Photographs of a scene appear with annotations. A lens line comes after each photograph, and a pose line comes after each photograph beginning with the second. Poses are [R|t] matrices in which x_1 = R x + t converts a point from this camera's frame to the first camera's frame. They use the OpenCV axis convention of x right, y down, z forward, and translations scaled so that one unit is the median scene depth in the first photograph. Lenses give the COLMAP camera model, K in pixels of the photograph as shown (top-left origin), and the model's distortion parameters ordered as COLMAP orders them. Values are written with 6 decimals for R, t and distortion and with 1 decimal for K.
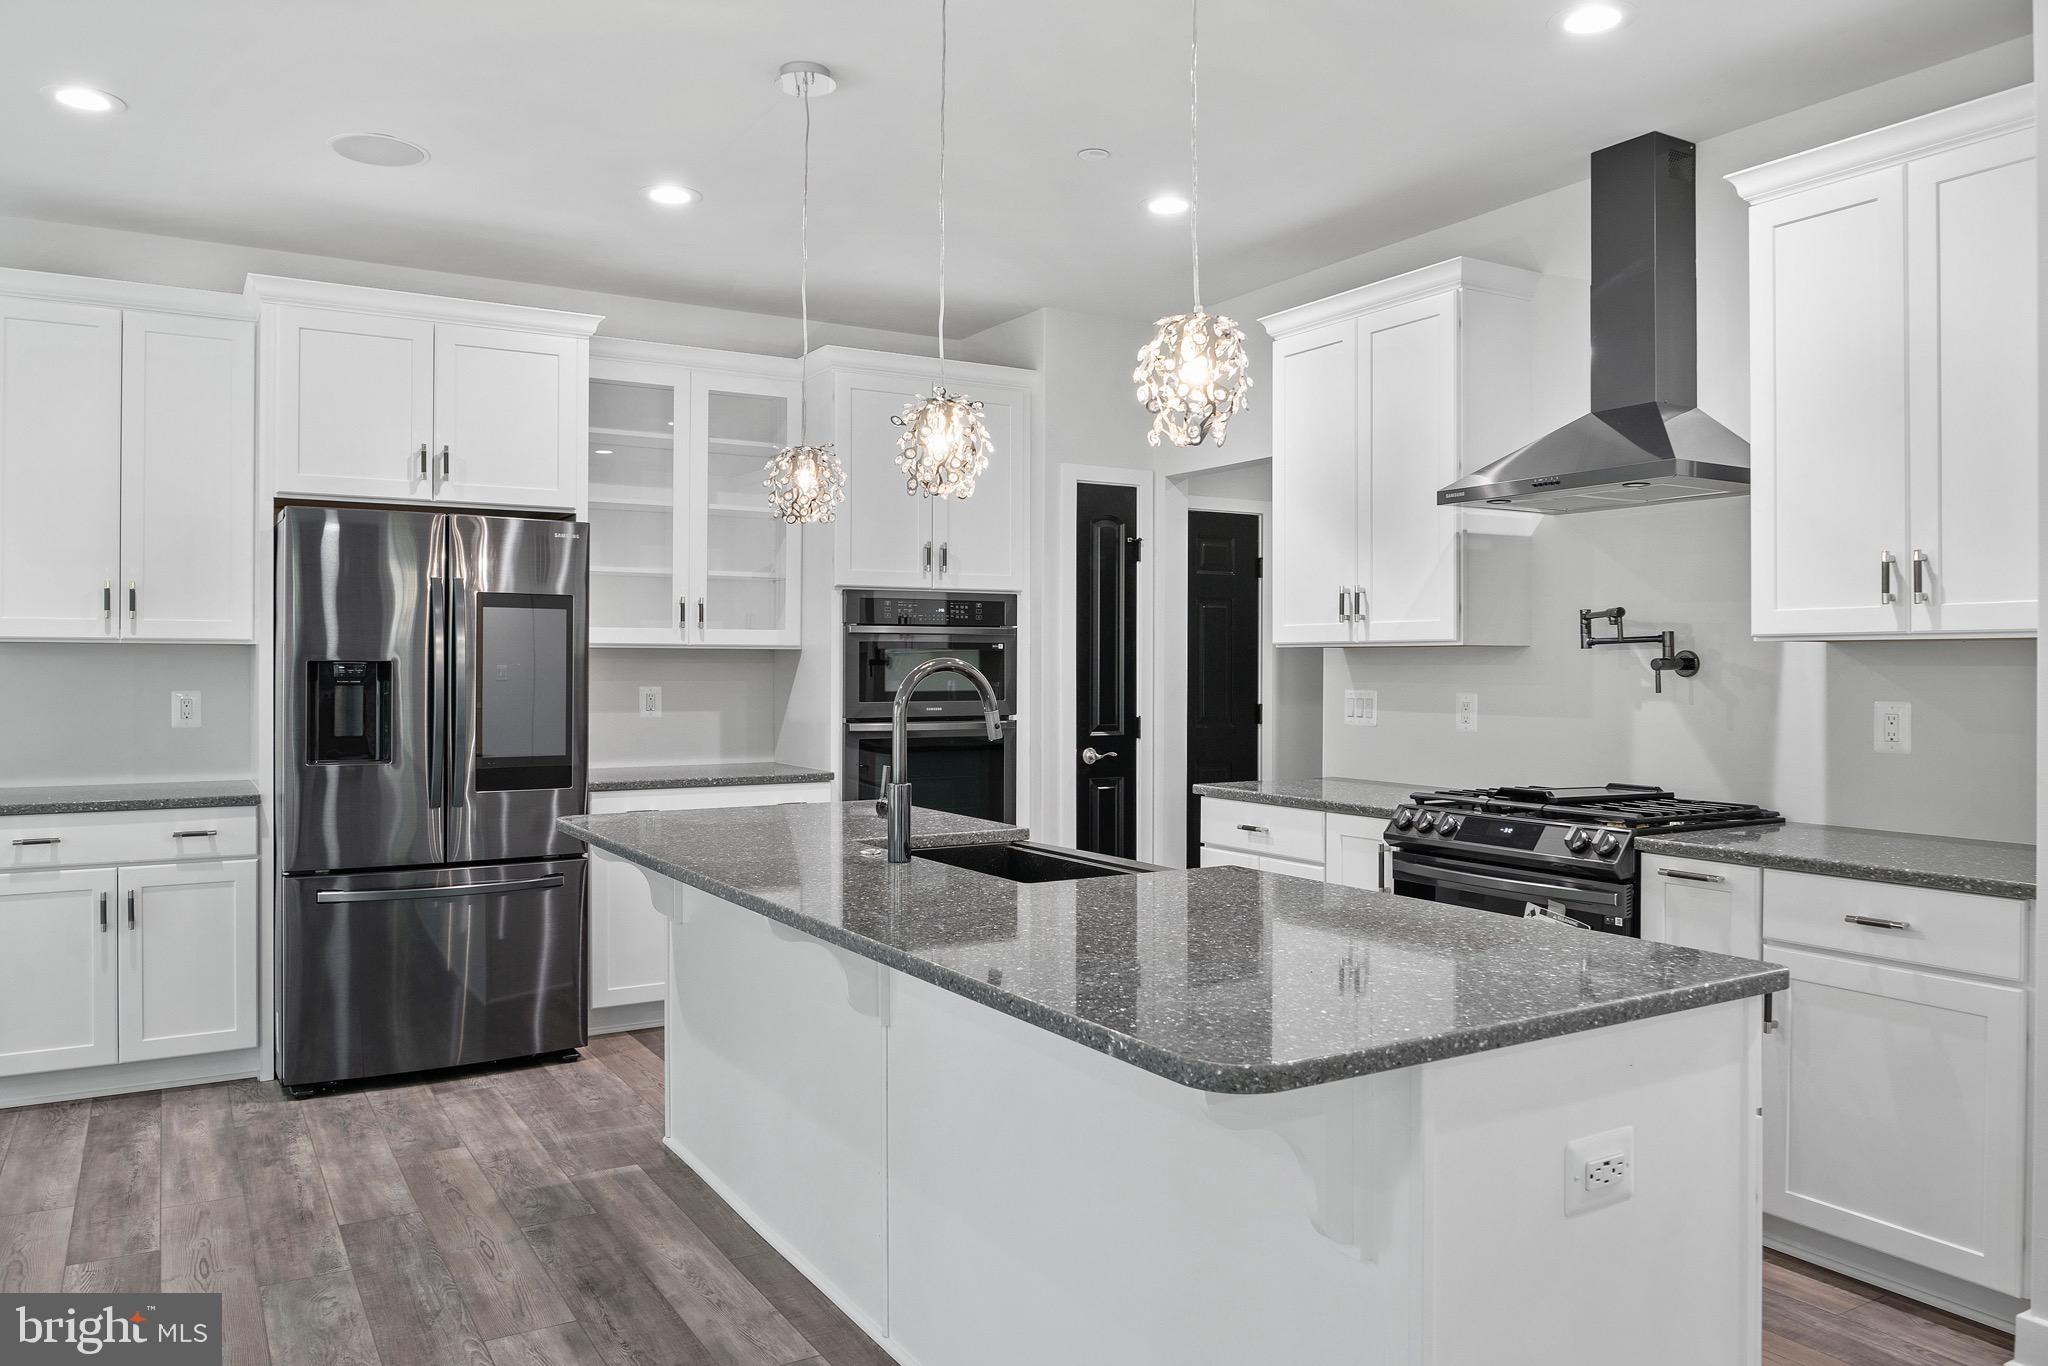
lens RADIAL K [[1452.4, 0, 999.0], [0, 1452.4, 661.2], [0, 0, 1]] dist [-0.024857, 0.008003]
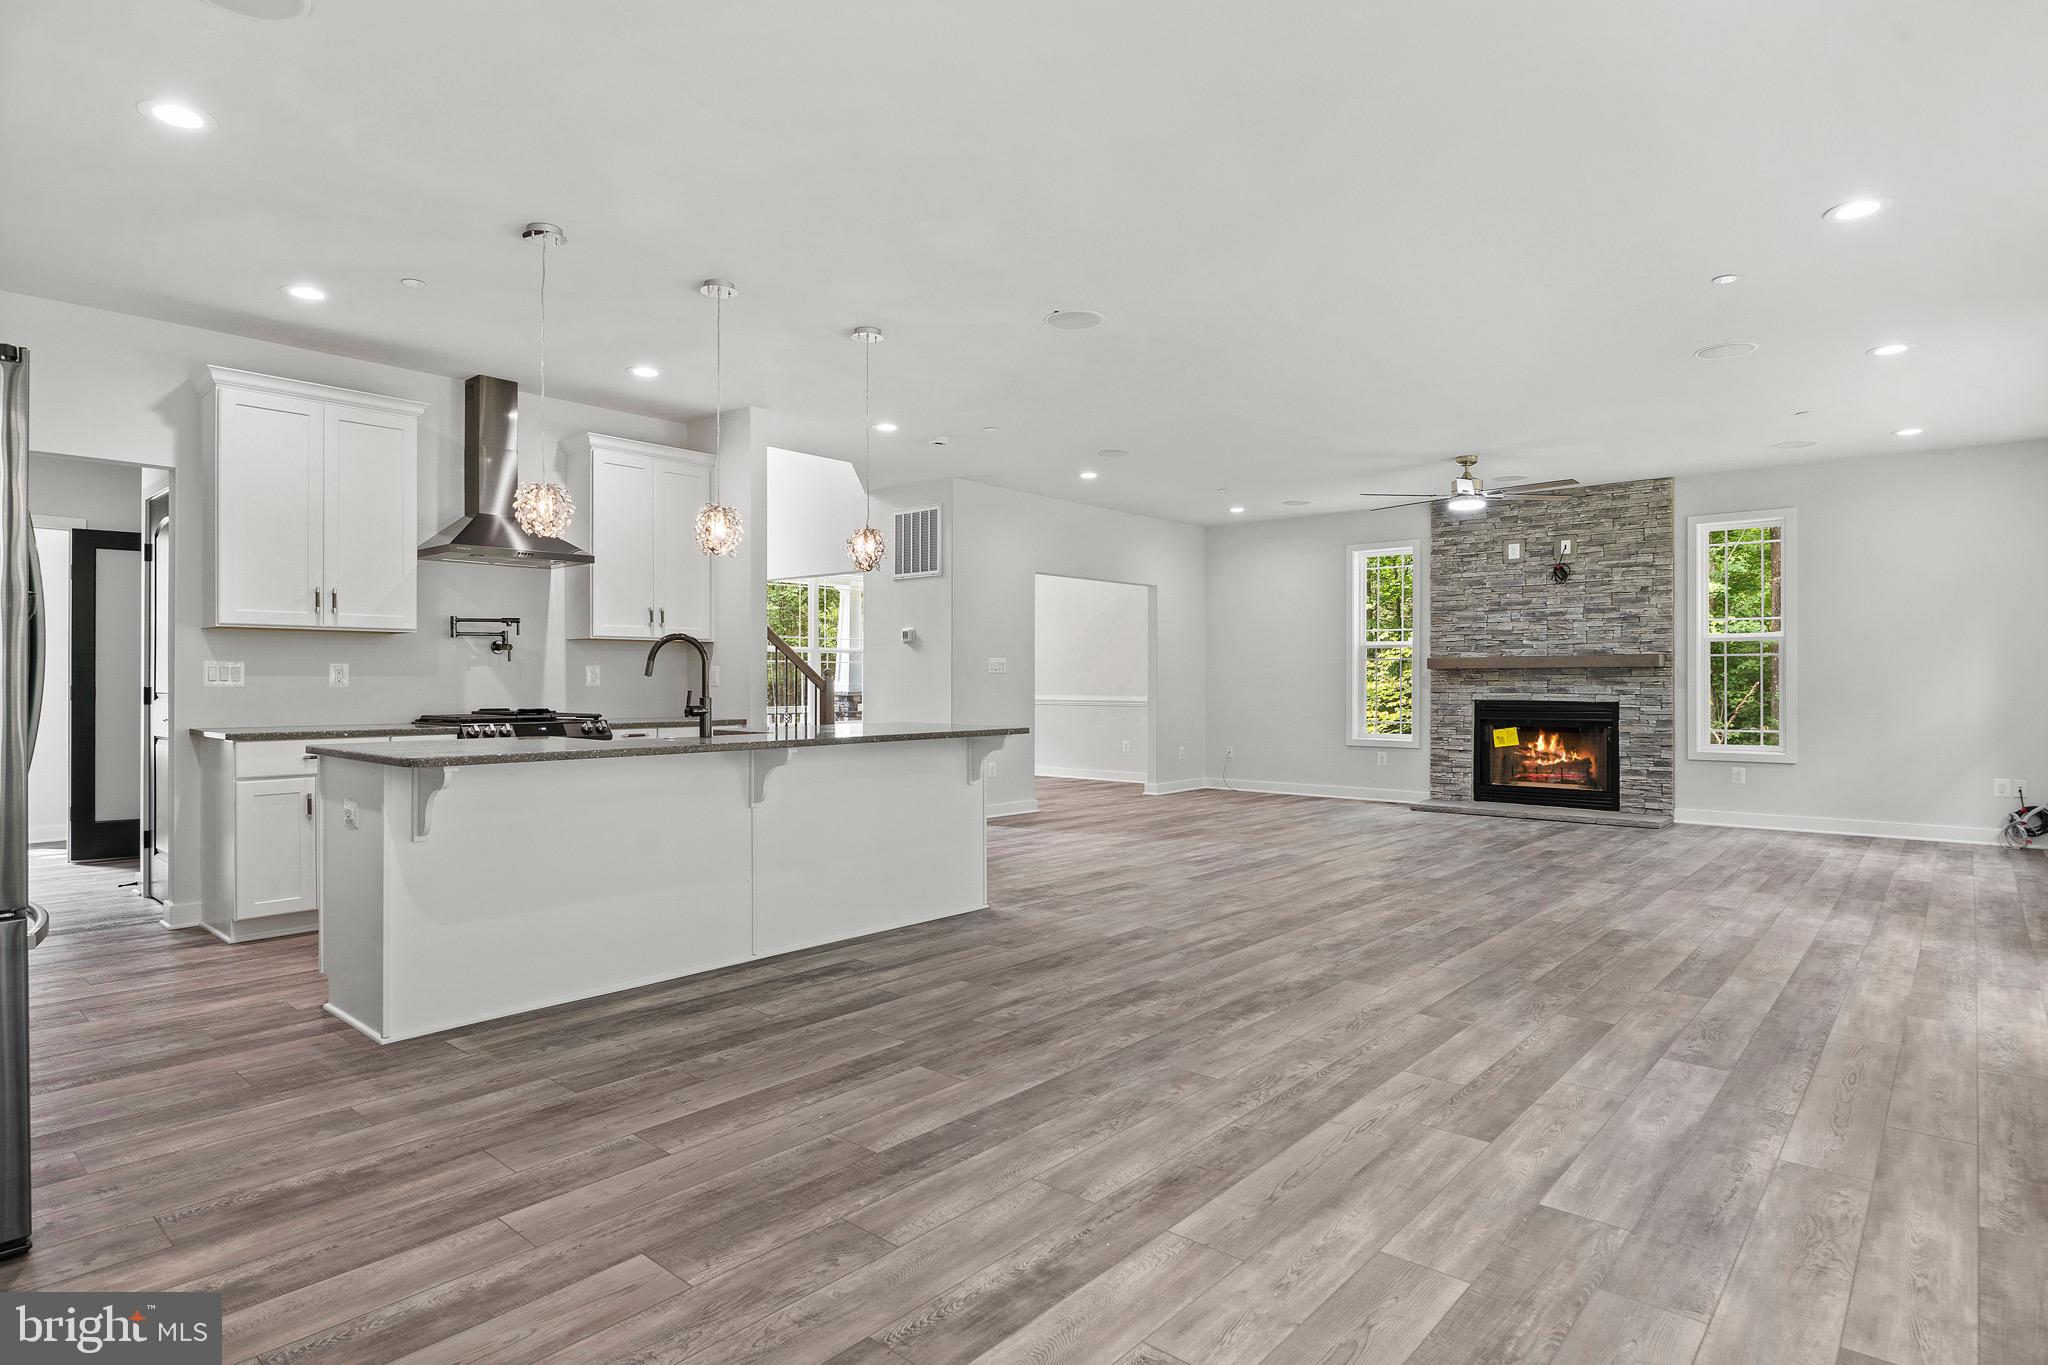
lens RADIAL K [[1167.6, 0, 1018.0], [0, 1167.6, 681.0], [0, 0, 1]] dist [0.005992, -0.007925]
pose [[-0.331204, 0.004072, 0.943550, -1.114821], [0.001573, 0.999992, -0.003764, 0.048163], [-0.943558, 0.000237, -0.331208, 0.741848]]
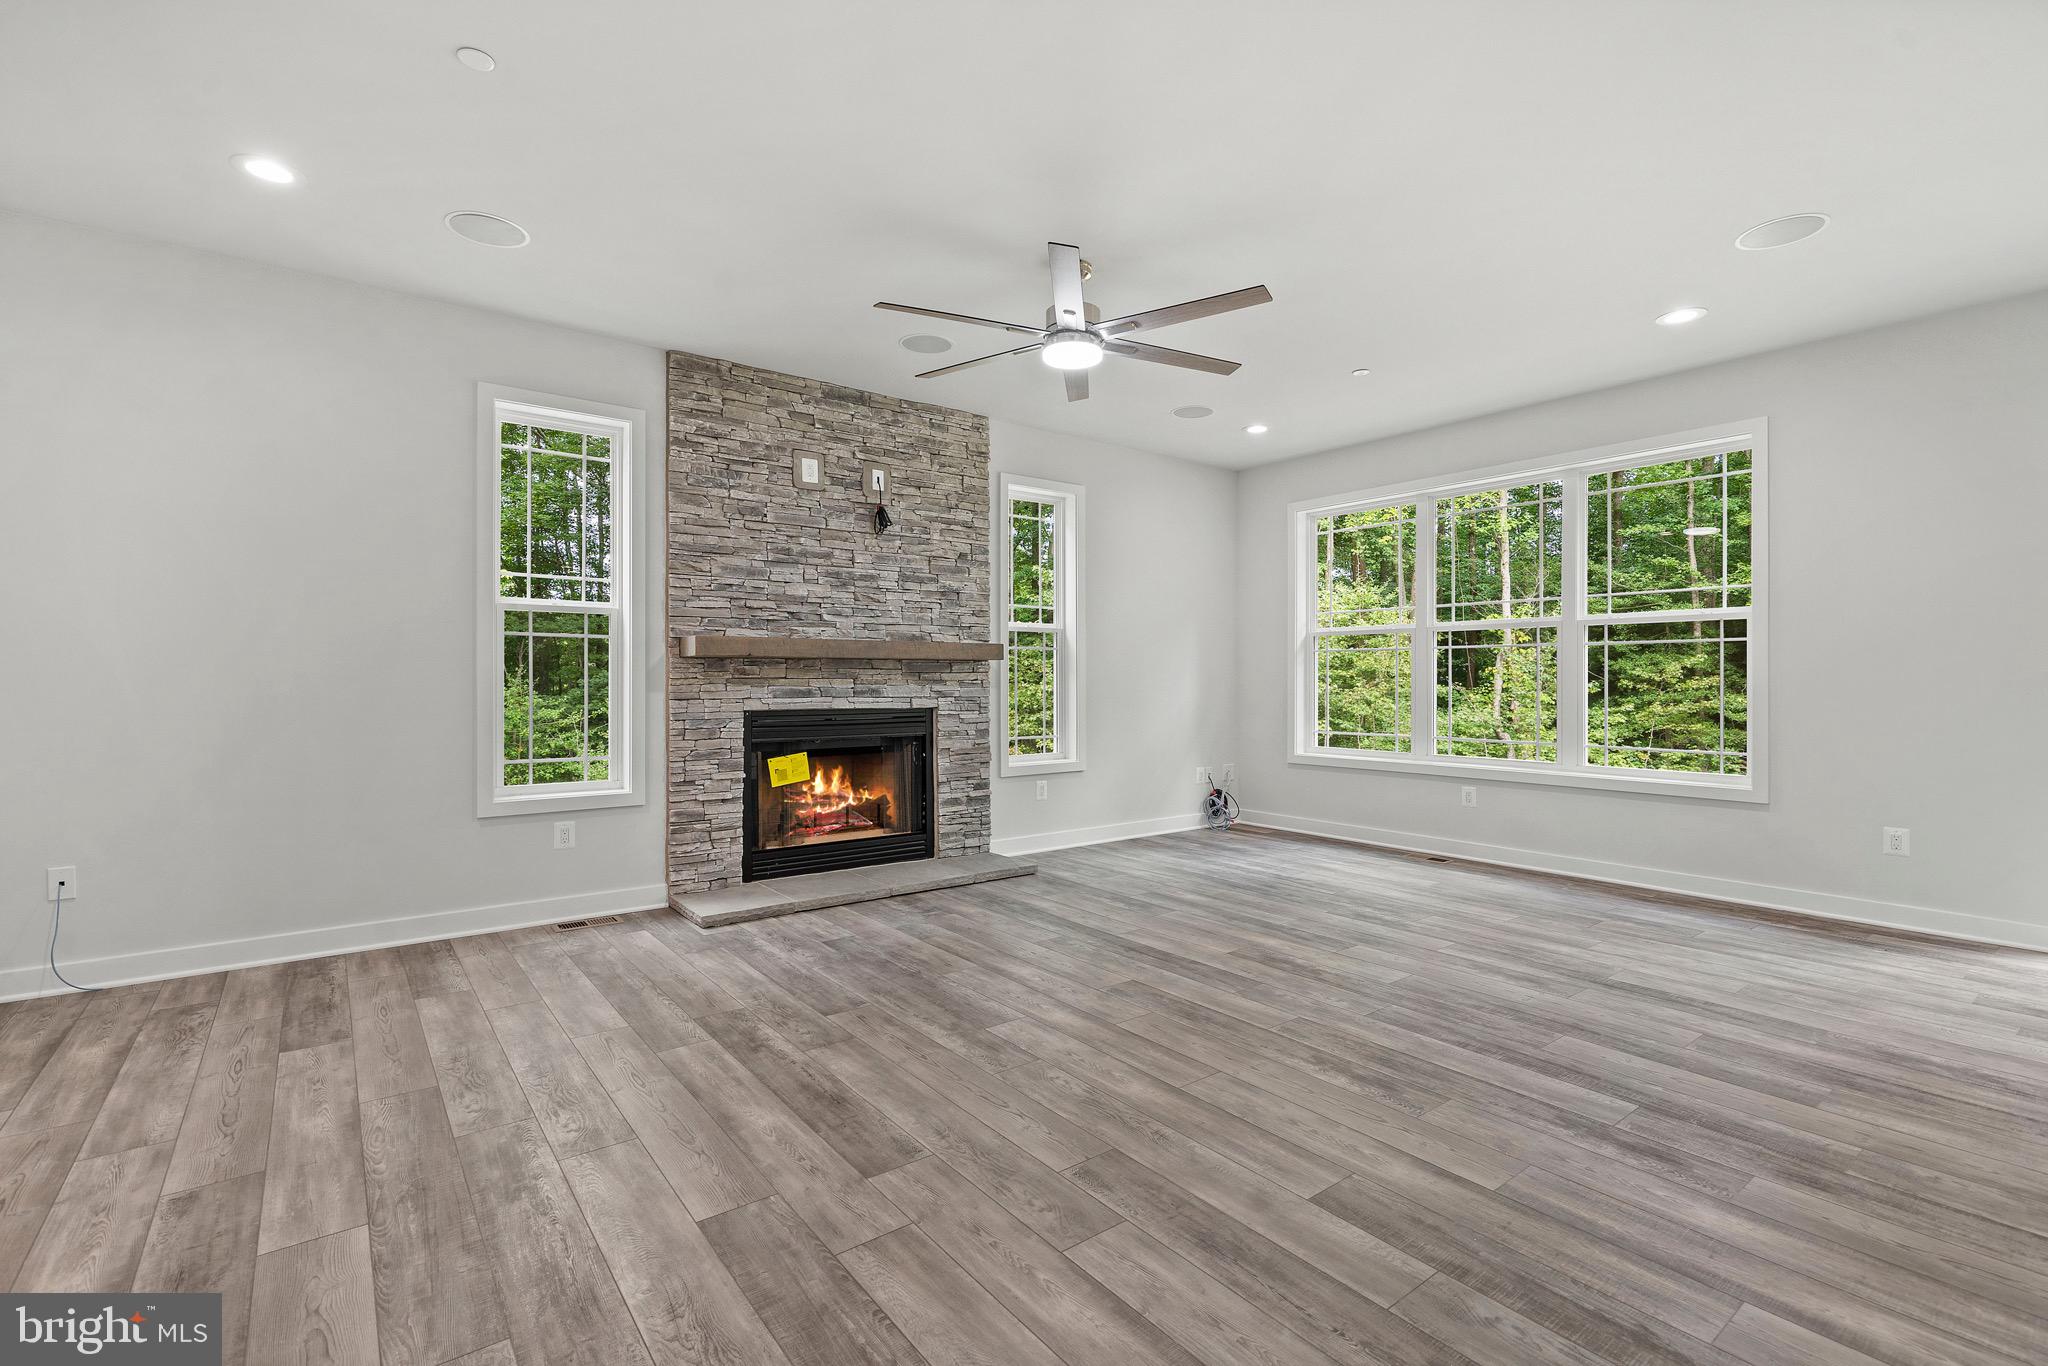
lens RADIAL K [[935.2, 0, 1036.3], [0, 935.2, 669.6], [0, 0, 1]] dist [0.010310, -0.001992]
pose [[-0.989798, -0.002707, -0.142451, 0.480963], [-0.002112, 0.999988, -0.004330, 0.035912], [0.142461, -0.003985, -0.989792, 0.276985]]
